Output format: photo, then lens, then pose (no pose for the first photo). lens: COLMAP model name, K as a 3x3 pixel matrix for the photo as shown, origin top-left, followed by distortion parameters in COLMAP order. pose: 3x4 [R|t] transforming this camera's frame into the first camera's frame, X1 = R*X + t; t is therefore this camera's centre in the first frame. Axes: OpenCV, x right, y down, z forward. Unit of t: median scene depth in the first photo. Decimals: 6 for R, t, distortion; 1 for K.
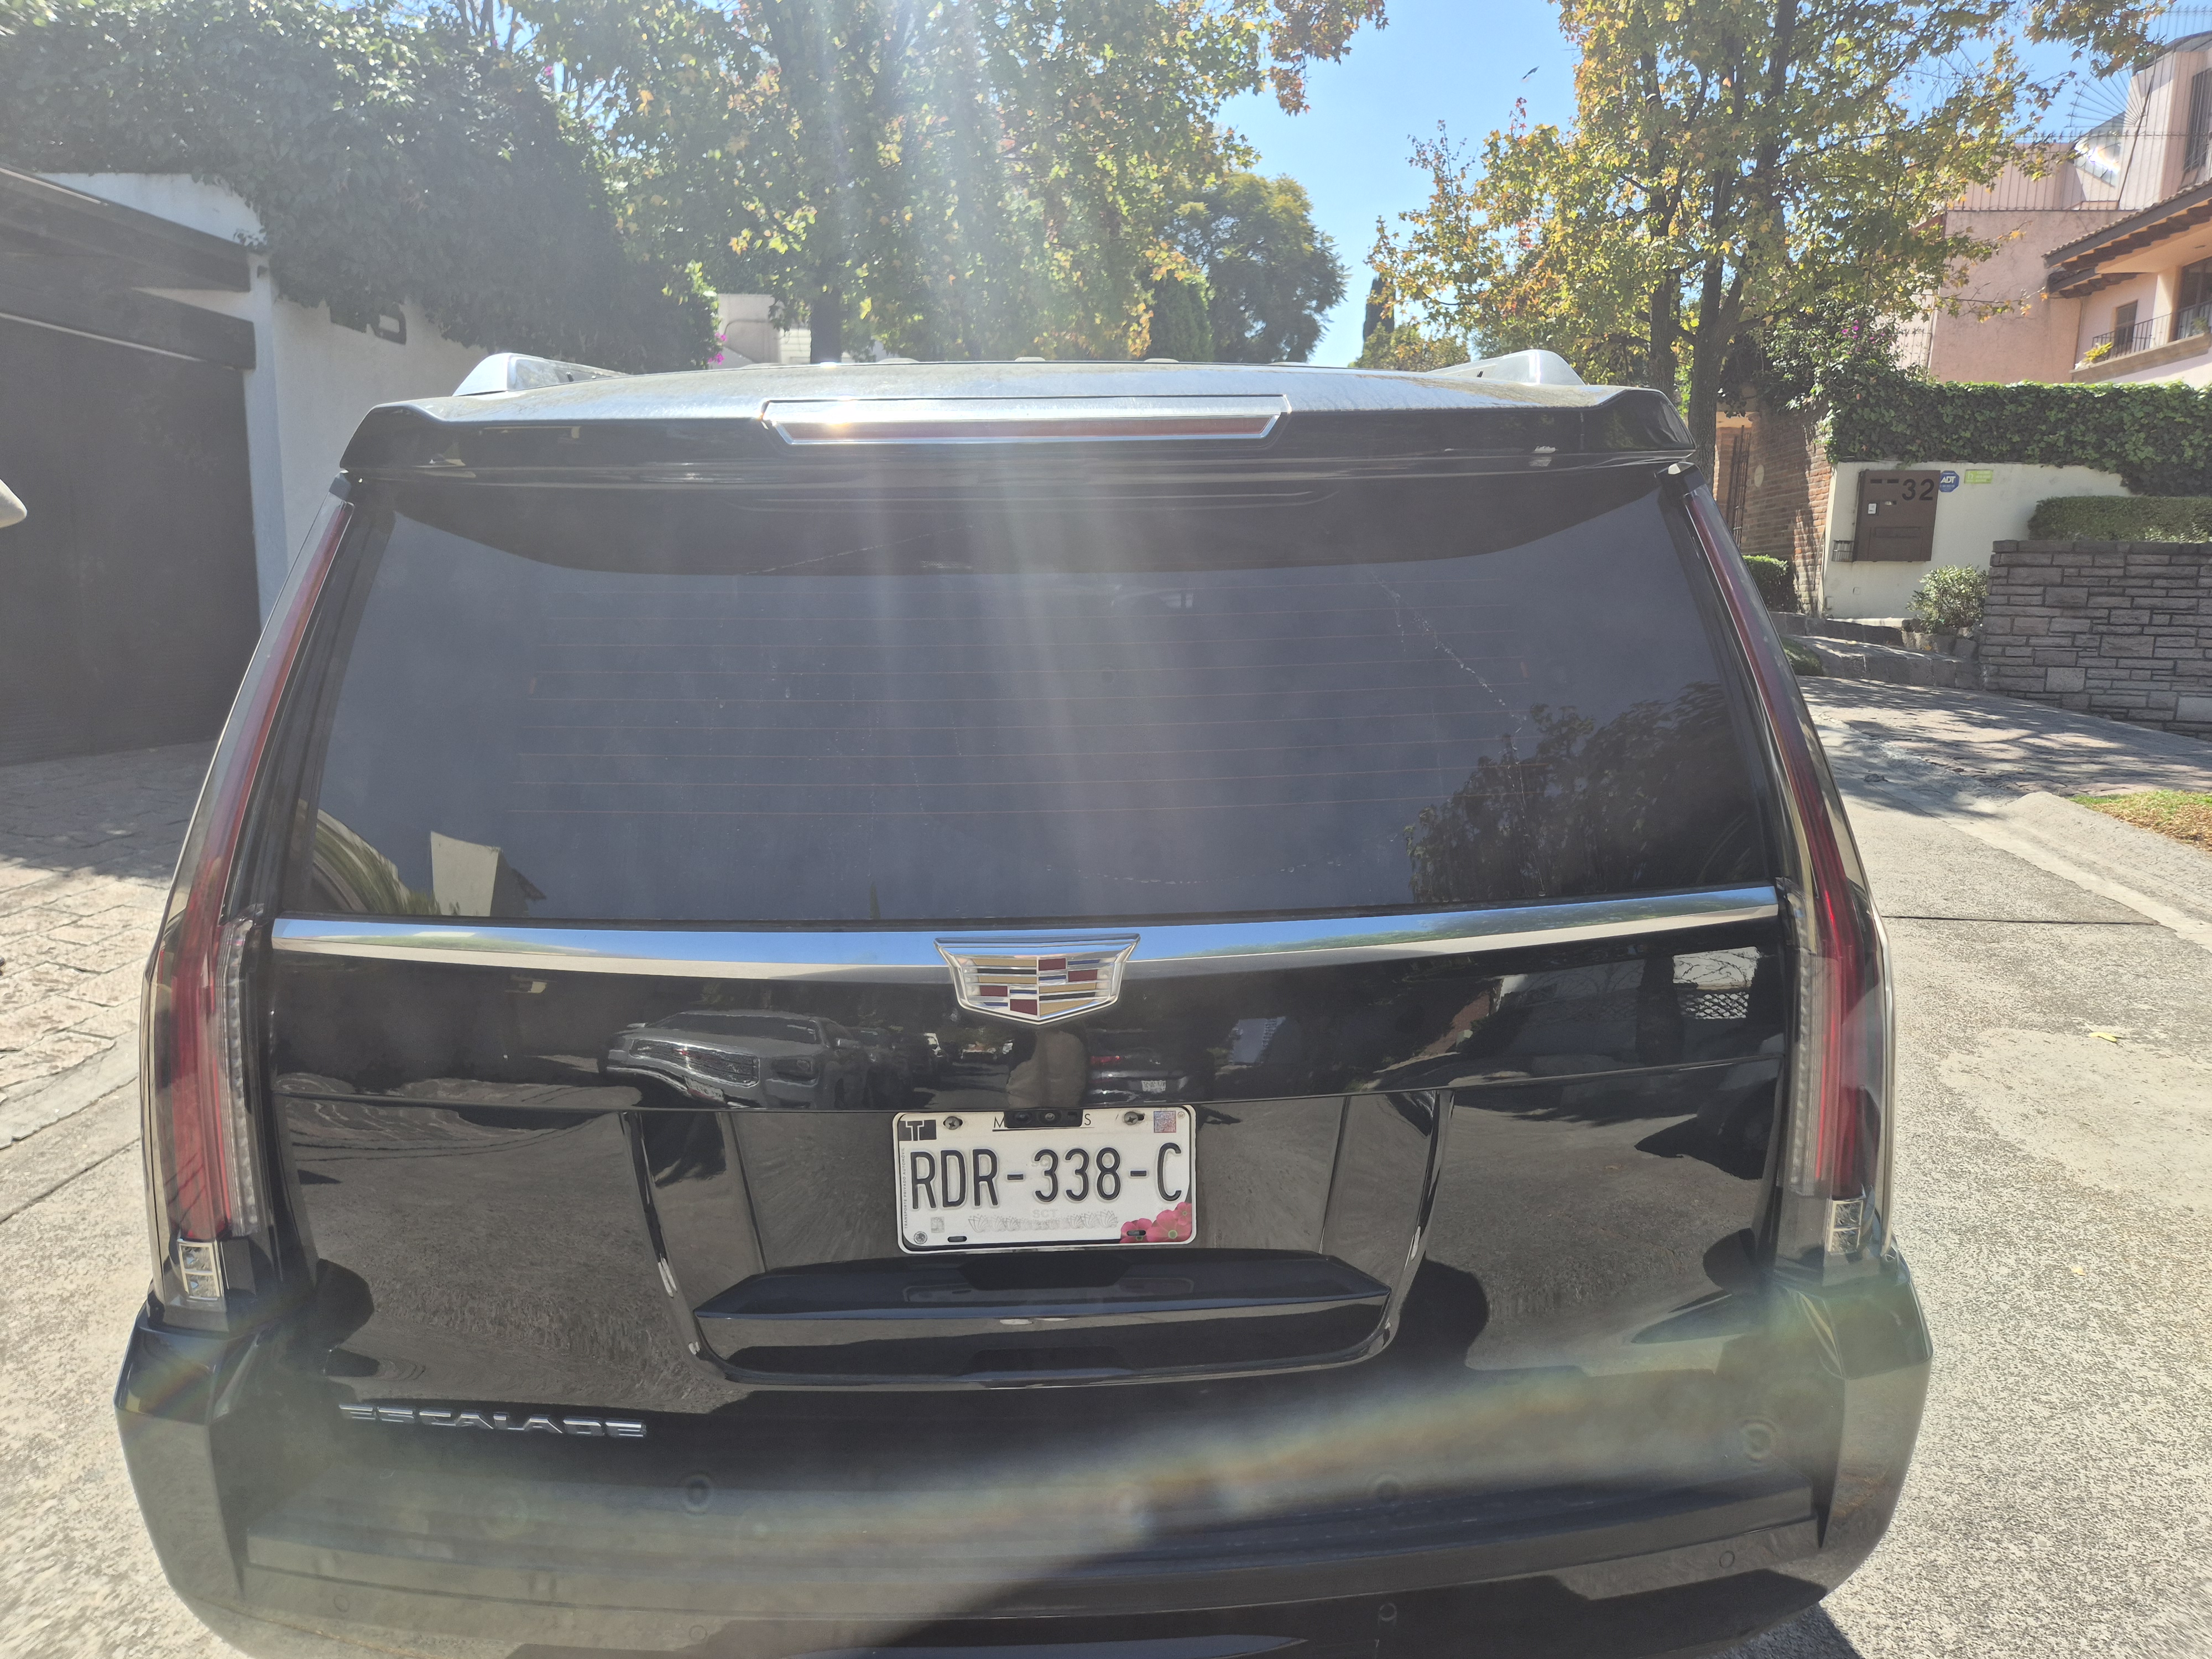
lens RADIAL K [[1506.4, 0, 1106.0], [0, 1506.4, 829.5], [0, 0, 1]] dist [0.066925, -0.050042]
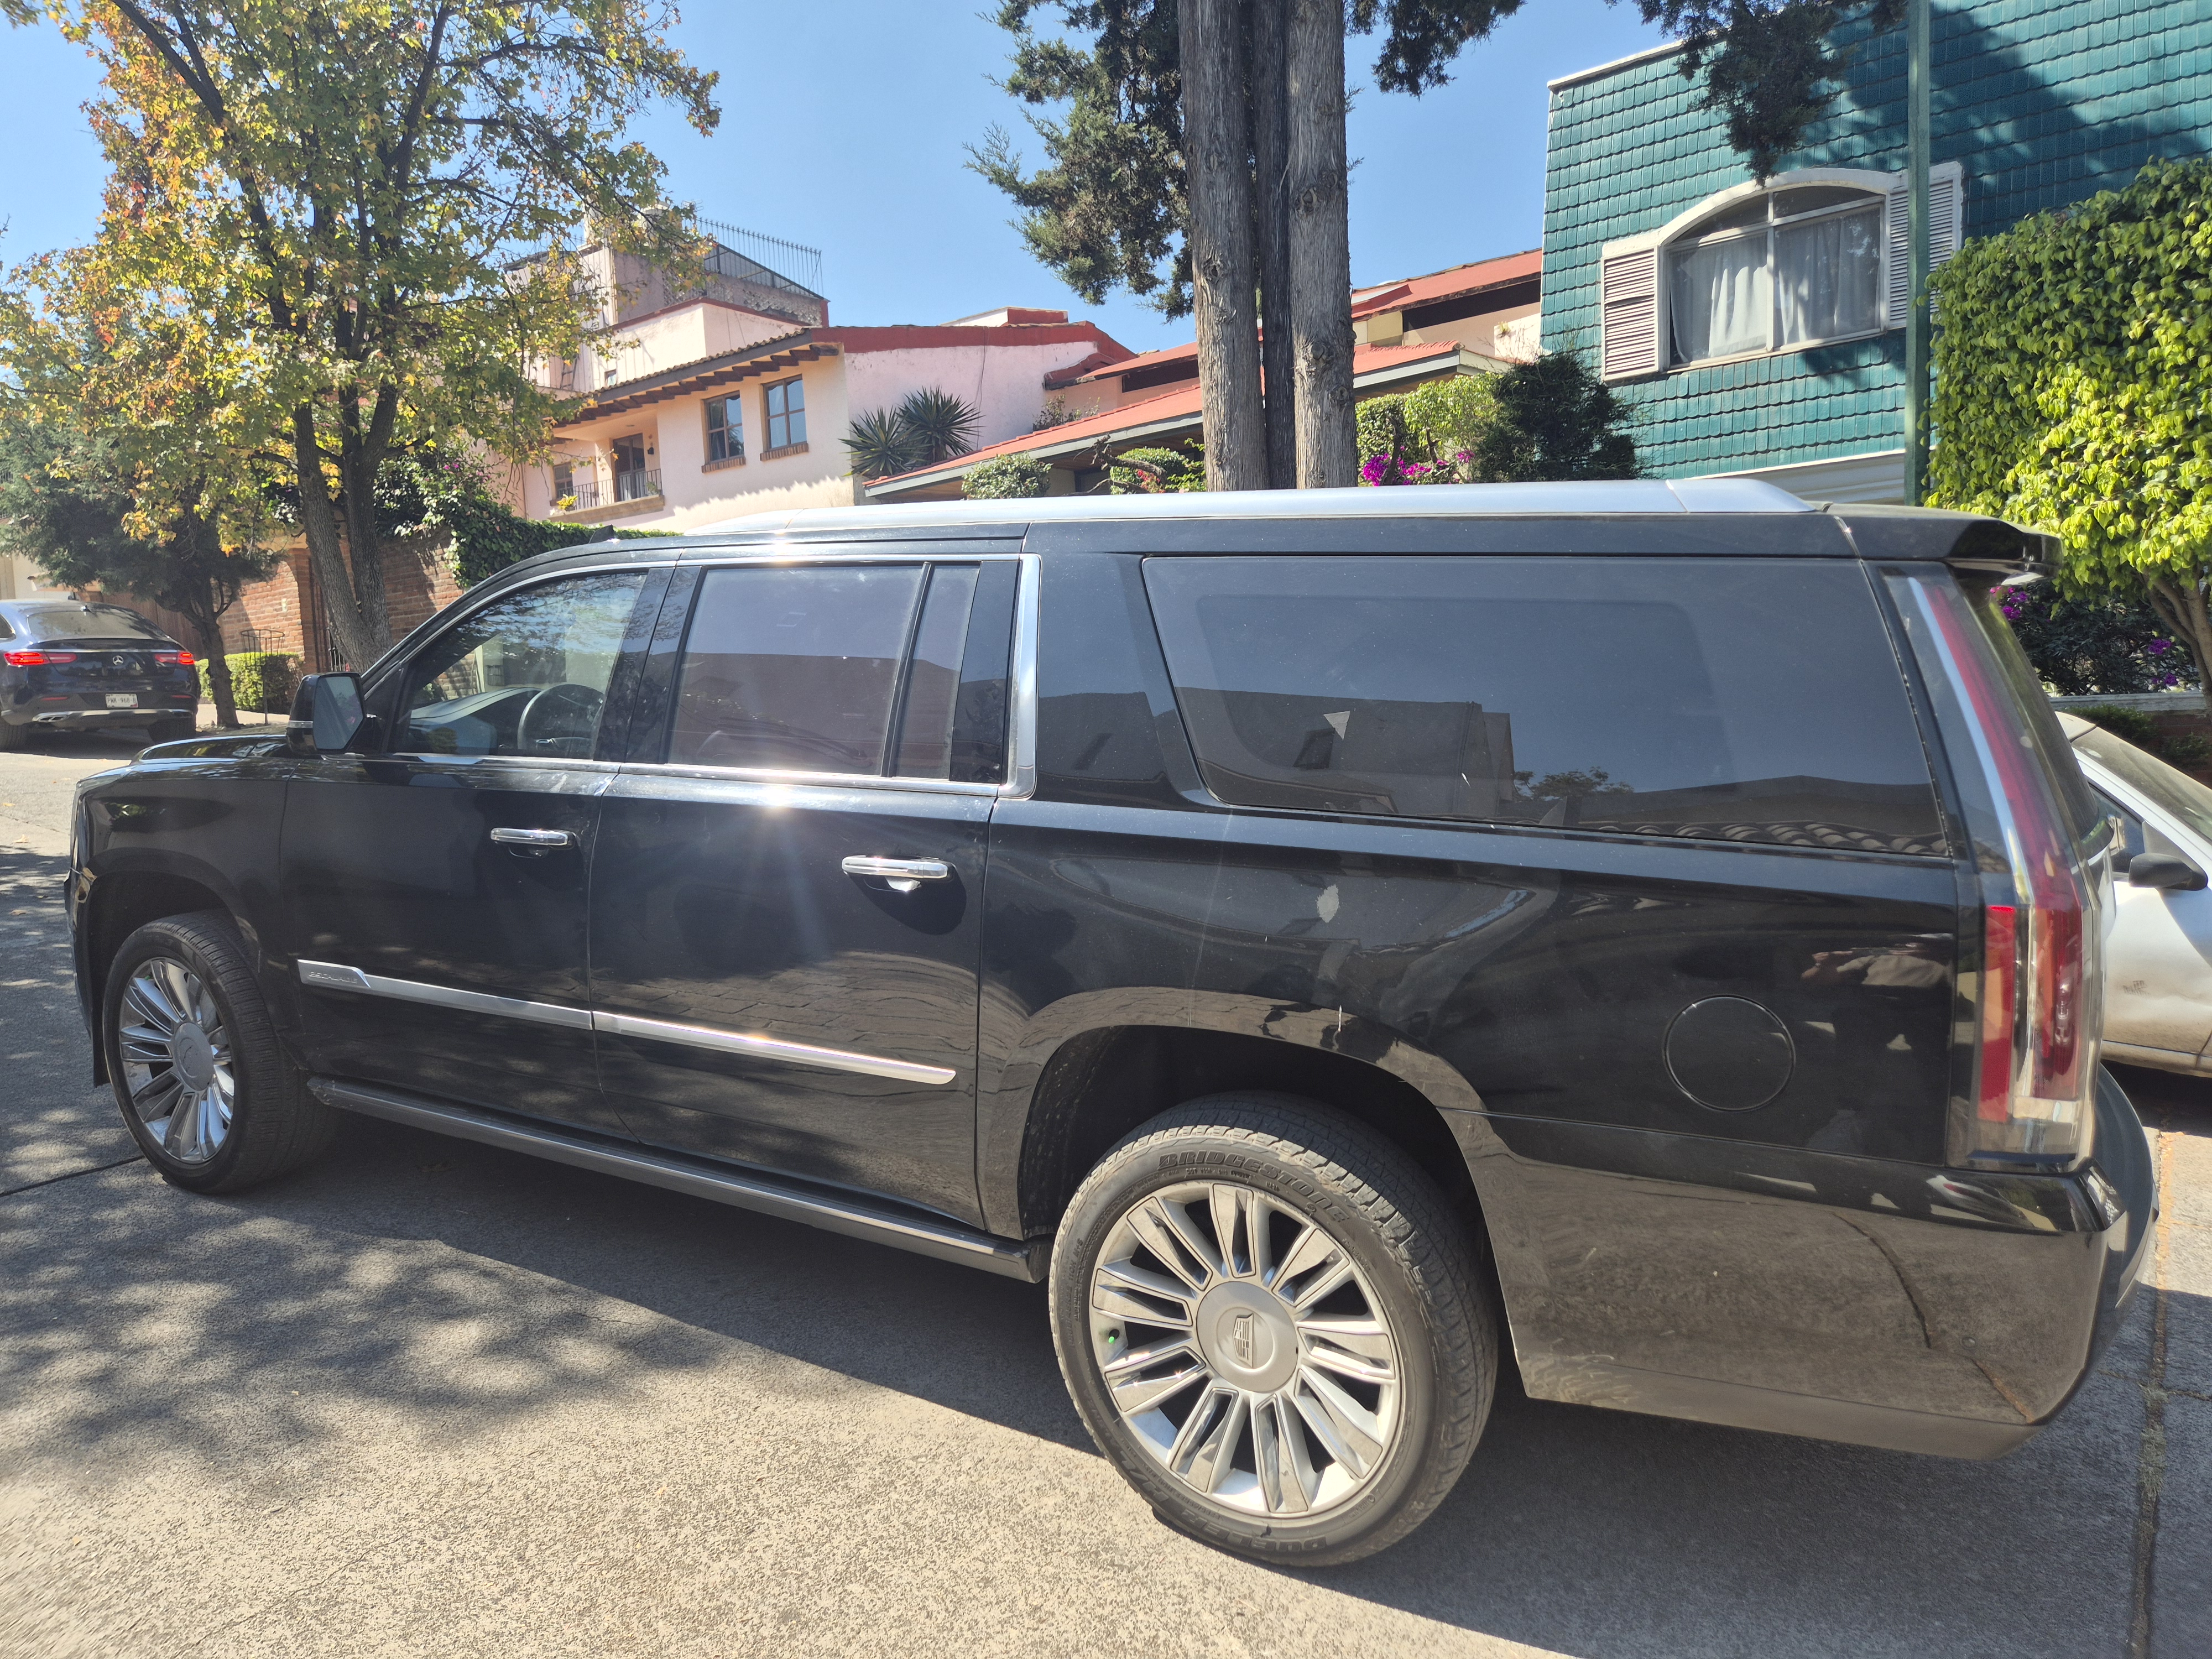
lens RADIAL K [[1448.4, 0, 1141.0], [0, 1448.4, 823.7], [0, 0, 1]] dist [0.061981, -0.047813]
pose [[0.530094, -0.116568, 0.839888, -0.212655], [0.180346, 0.983342, 0.022653, -0.019000], [-0.828539, 0.139462, 0.542286, 0.095759]]
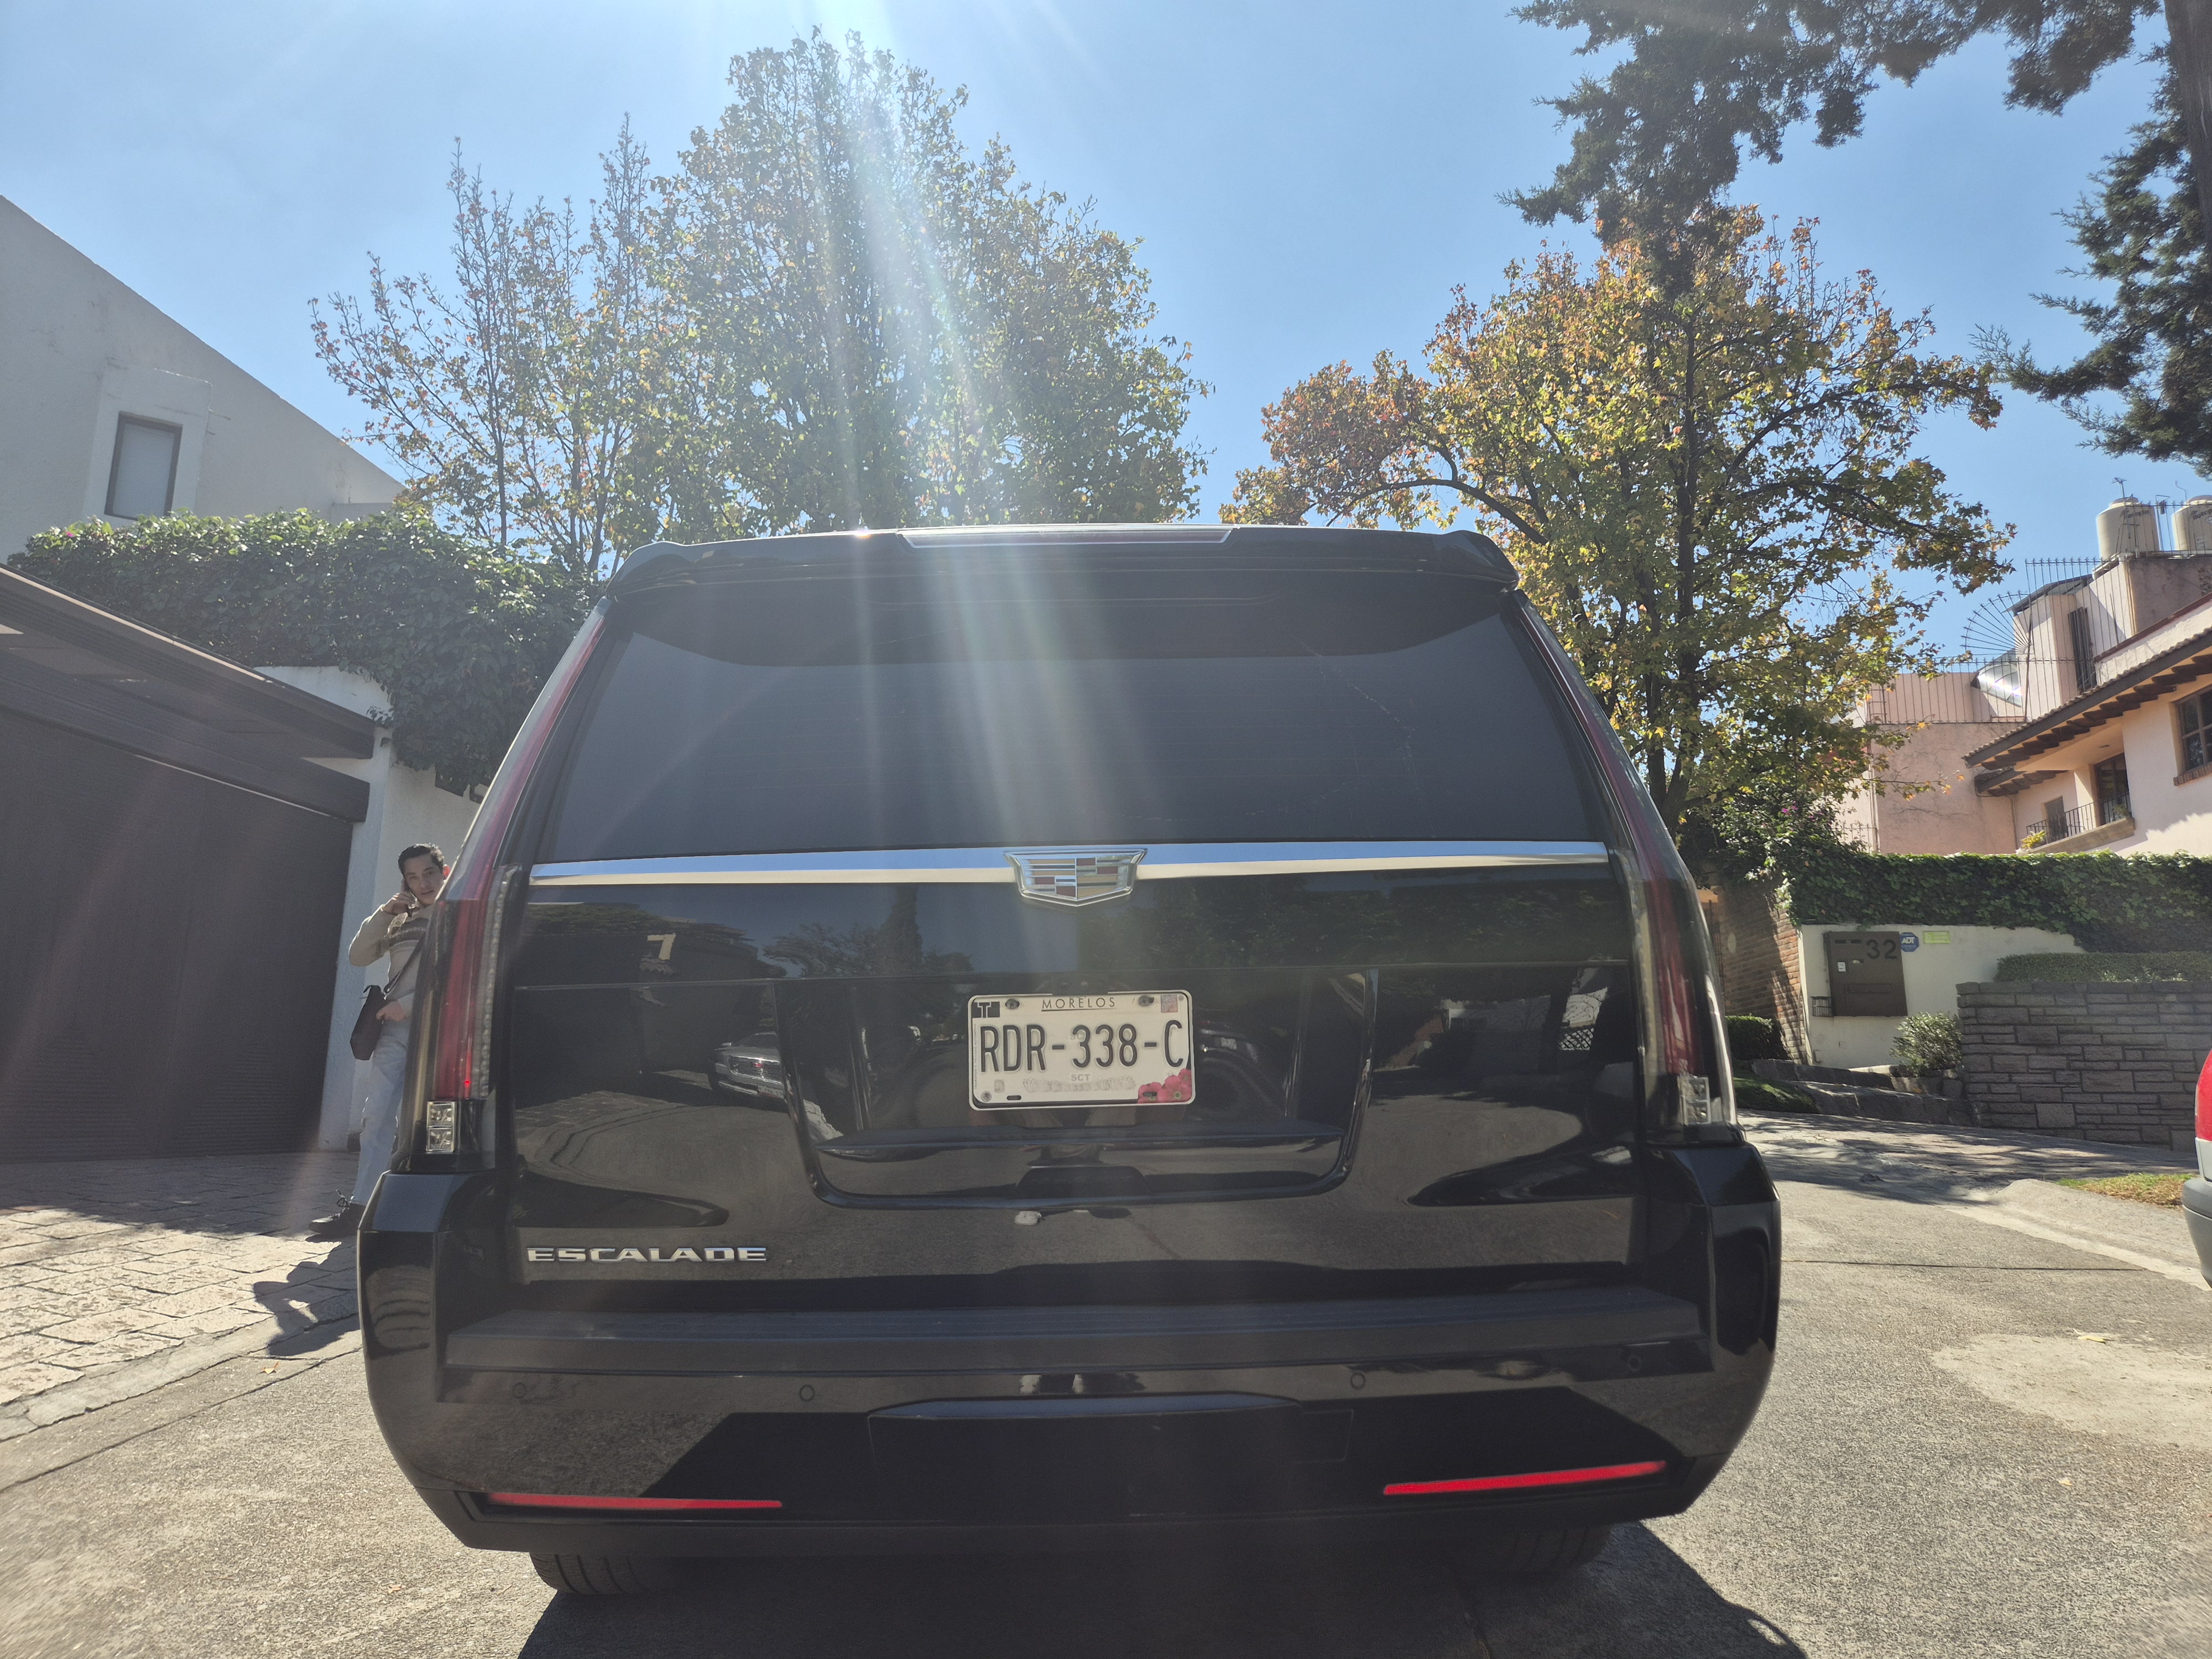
lens RADIAL K [[1490.9, 0, 1109.3], [0, 1490.9, 803.6], [0, 0, 1]] dist [0.067433, -0.039757]
pose [[0.999879, -0.015384, -0.002117, -0.000846], [0.013727, 0.939359, -0.342660, 0.046084], [0.007260, 0.342590, 0.939457, -0.030017]]
